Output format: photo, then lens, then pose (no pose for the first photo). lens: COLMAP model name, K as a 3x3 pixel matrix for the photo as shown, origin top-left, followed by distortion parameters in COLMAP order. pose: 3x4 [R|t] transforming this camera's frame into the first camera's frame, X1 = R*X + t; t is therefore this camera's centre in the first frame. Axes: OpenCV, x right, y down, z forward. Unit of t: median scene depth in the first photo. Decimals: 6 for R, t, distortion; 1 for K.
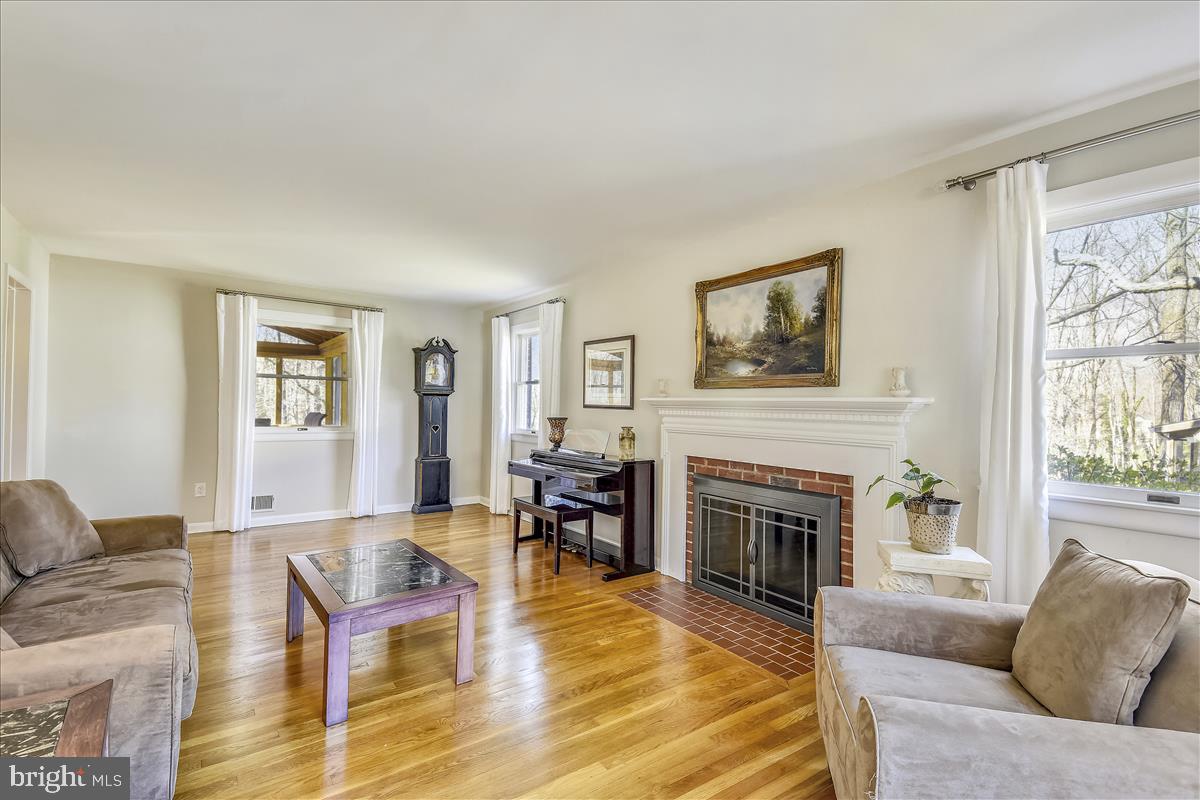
lens RADIAL K [[552.6, 0, 600.5], [0, 552.6, 394.7], [0, 0, 1]] dist [0.004870, 0.000110]
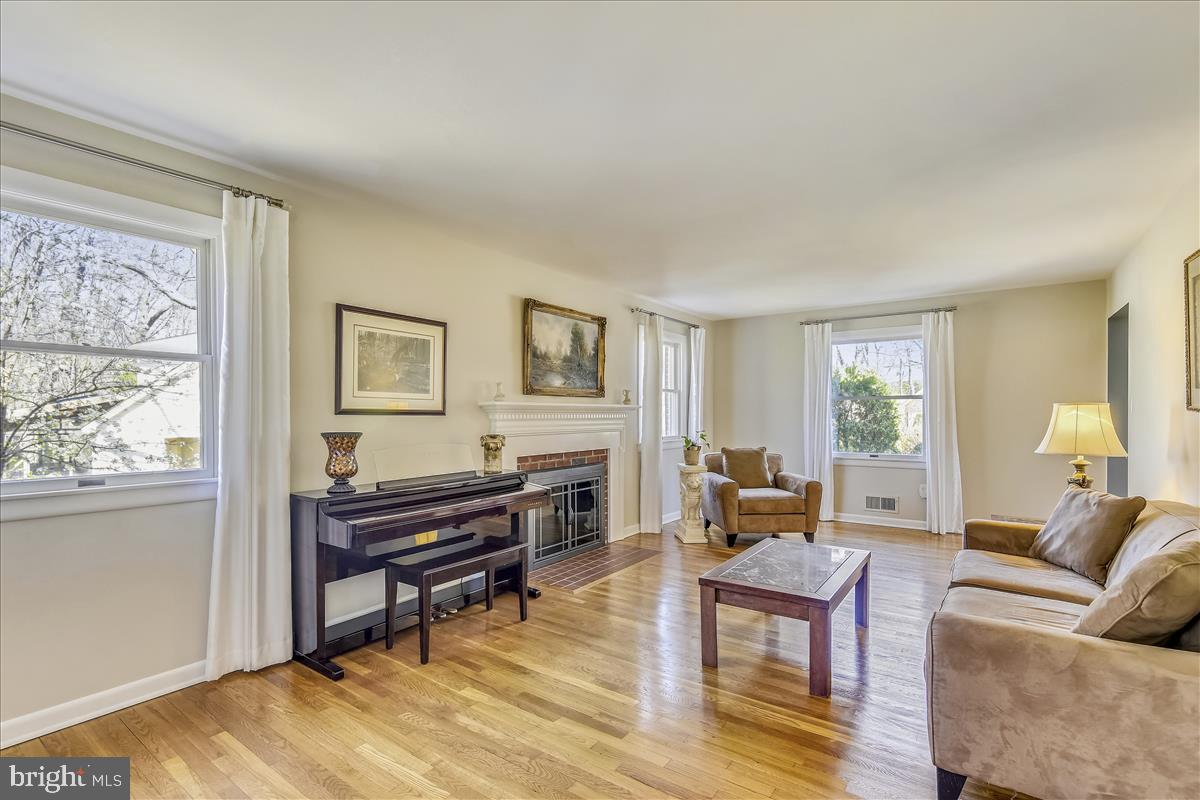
lens RADIAL K [[552.6, 0, 590.1], [0, 552.6, 420.3], [0, 0, 1]] dist [0.004870, 0.000110]
pose [[-0.327863, -0.031764, 0.944191, -1.004927], [-0.029507, 0.999291, 0.023371, 0.012734], [-0.944264, -0.020197, -0.328568, 1.372925]]
